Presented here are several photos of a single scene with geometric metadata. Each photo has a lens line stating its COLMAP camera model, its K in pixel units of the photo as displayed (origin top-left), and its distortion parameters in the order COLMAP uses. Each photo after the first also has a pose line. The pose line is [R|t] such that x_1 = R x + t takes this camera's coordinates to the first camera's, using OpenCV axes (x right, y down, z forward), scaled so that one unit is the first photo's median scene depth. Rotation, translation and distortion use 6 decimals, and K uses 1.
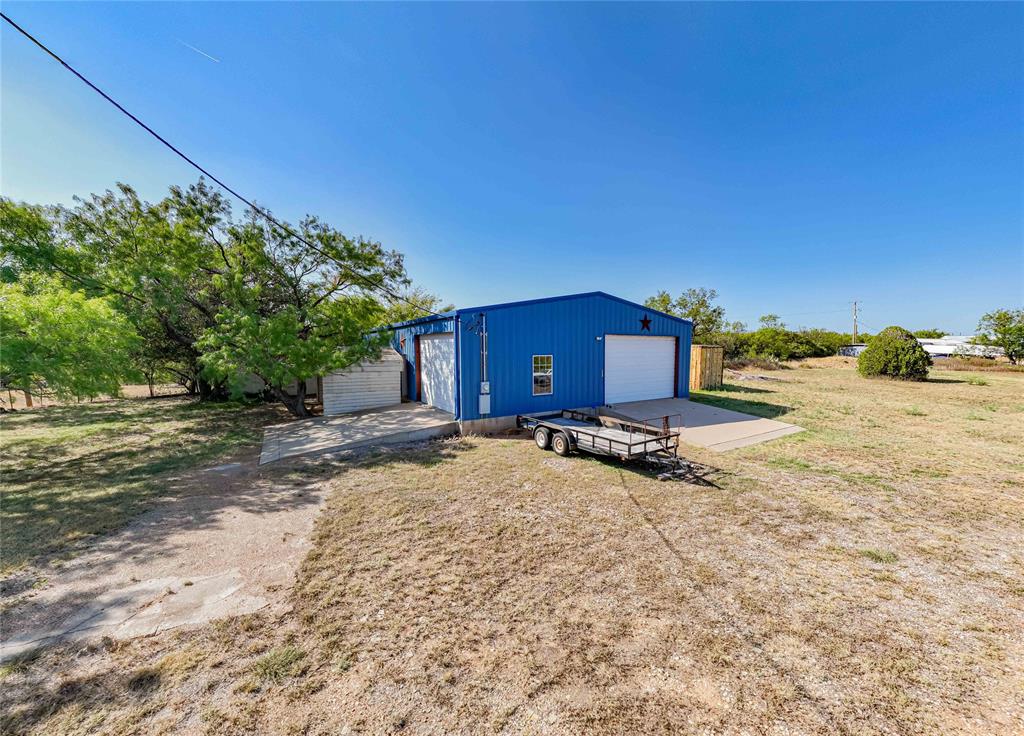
lens RADIAL K [[399.7, 0, 528.5], [0, 399.7, 385.8], [0, 0, 1]] dist [0.019443, -0.000175]
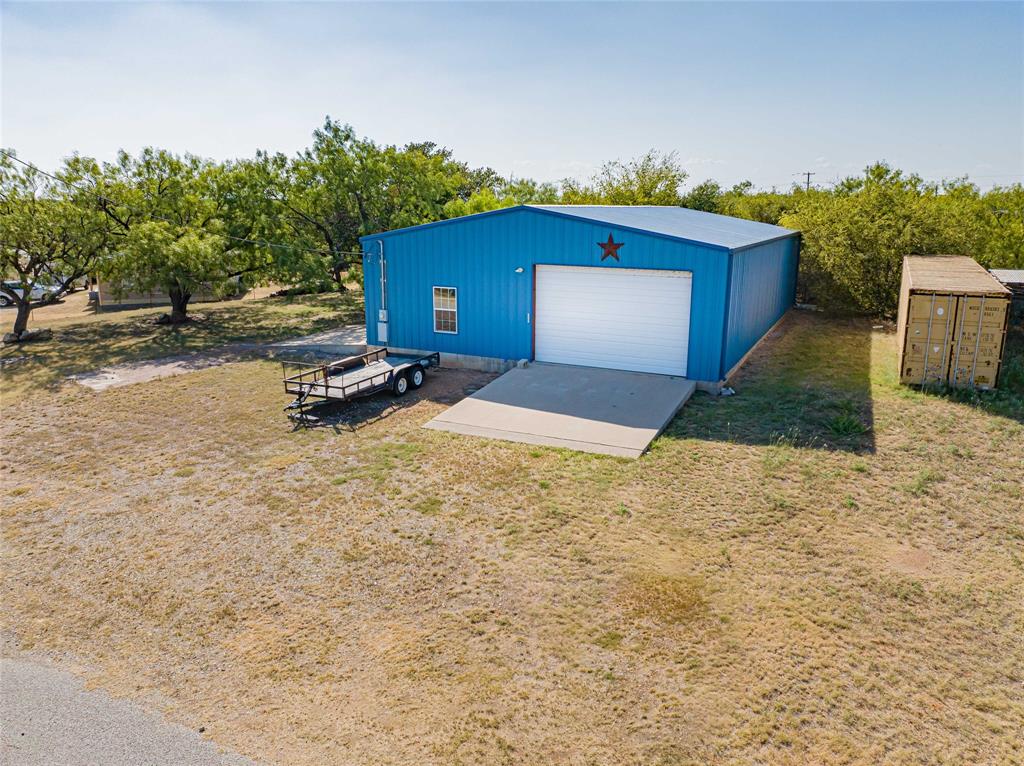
lens RADIAL K [[718.7, 0, 512.0], [0, 718.7, 383.0], [0, 0, 1]] dist [-0.057915, 0.035873]
pose [[0.494455, 0.198155, -0.846315, 1.628944], [-0.088470, 0.980084, 0.177787, -0.180999], [0.864689, -0.013034, 0.502138, 0.390590]]
